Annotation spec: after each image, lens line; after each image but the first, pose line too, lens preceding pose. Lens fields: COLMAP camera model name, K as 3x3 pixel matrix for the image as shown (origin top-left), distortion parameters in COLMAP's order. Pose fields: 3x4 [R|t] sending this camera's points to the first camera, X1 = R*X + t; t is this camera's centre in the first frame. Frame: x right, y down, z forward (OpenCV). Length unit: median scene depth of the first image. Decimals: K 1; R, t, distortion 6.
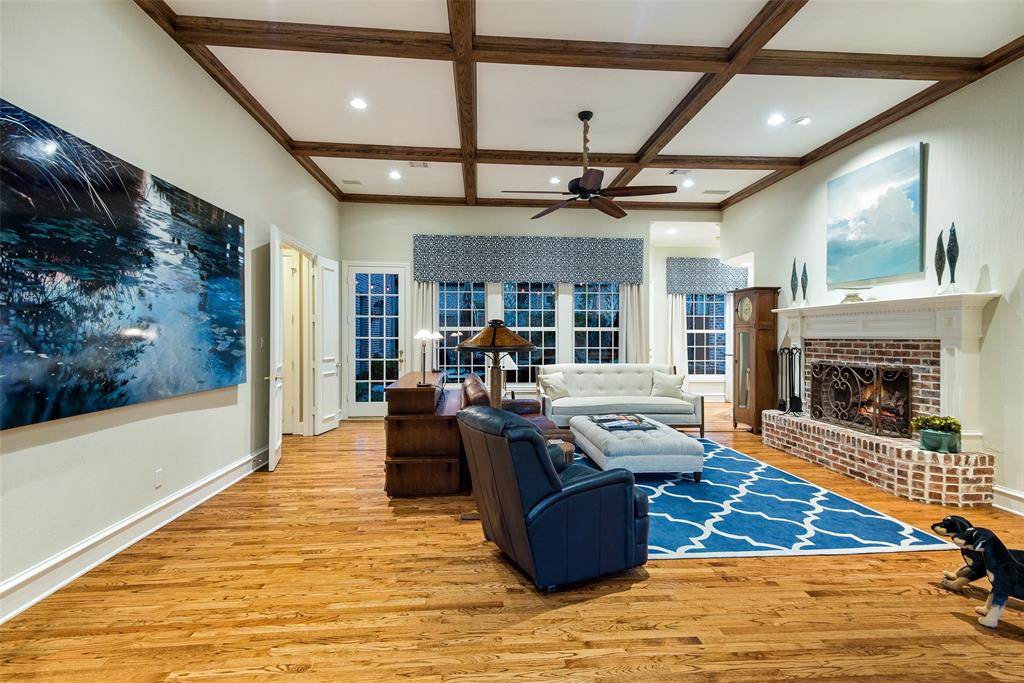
lens RADIAL K [[475.3, 0, 510.9], [0, 475.3, 346.7], [0, 0, 1]] dist [0.010358, -0.004698]
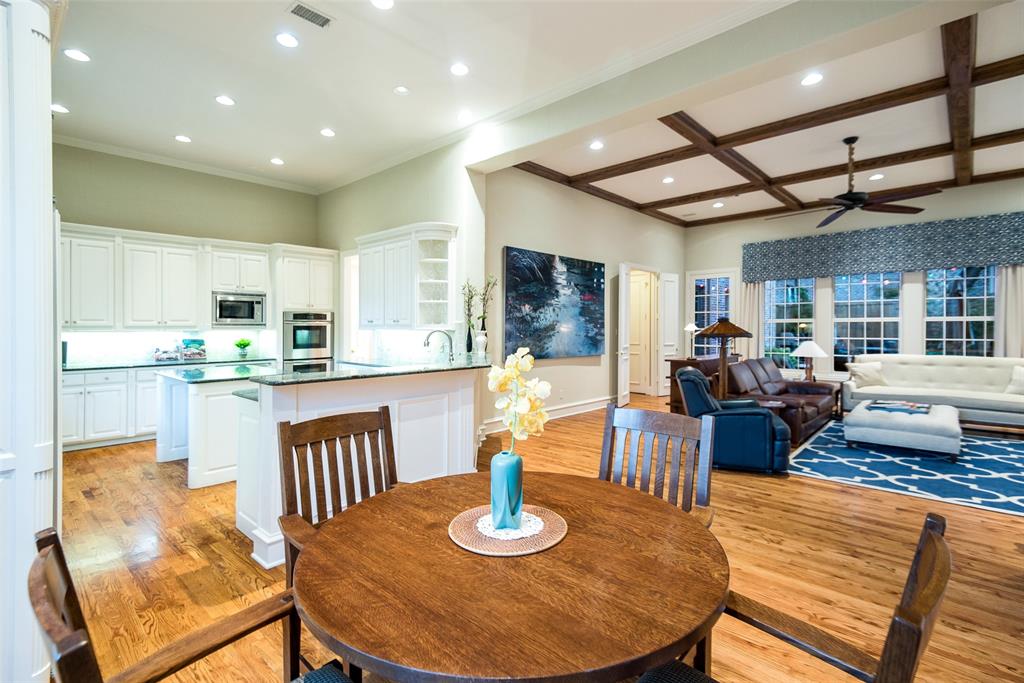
lens RADIAL K [[475.3, 0, 519.0], [0, 475.3, 323.3], [0, 0, 1]] dist [0.010358, -0.004698]
pose [[0.690229, -0.013194, -0.723470, 0.611719], [-0.010572, 0.999543, -0.028315, 0.014899], [0.723513, 0.027192, 0.689775, -0.553861]]
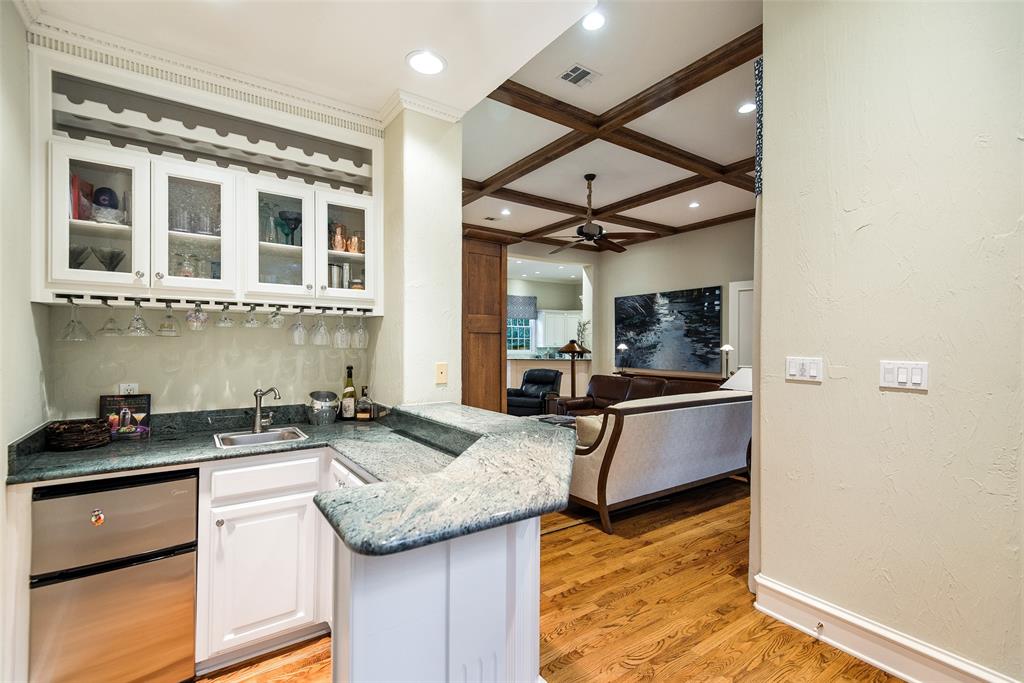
lens RADIAL K [[475.3, 0, 482.2], [0, 475.3, 346.0], [0, 0, 1]] dist [0.010358, -0.004698]
pose [[-0.886209, -0.005297, -0.463256, 1.363133], [-0.016444, 0.999664, 0.020028, -0.061687], [0.462995, 0.025366, -0.885998, 2.672460]]
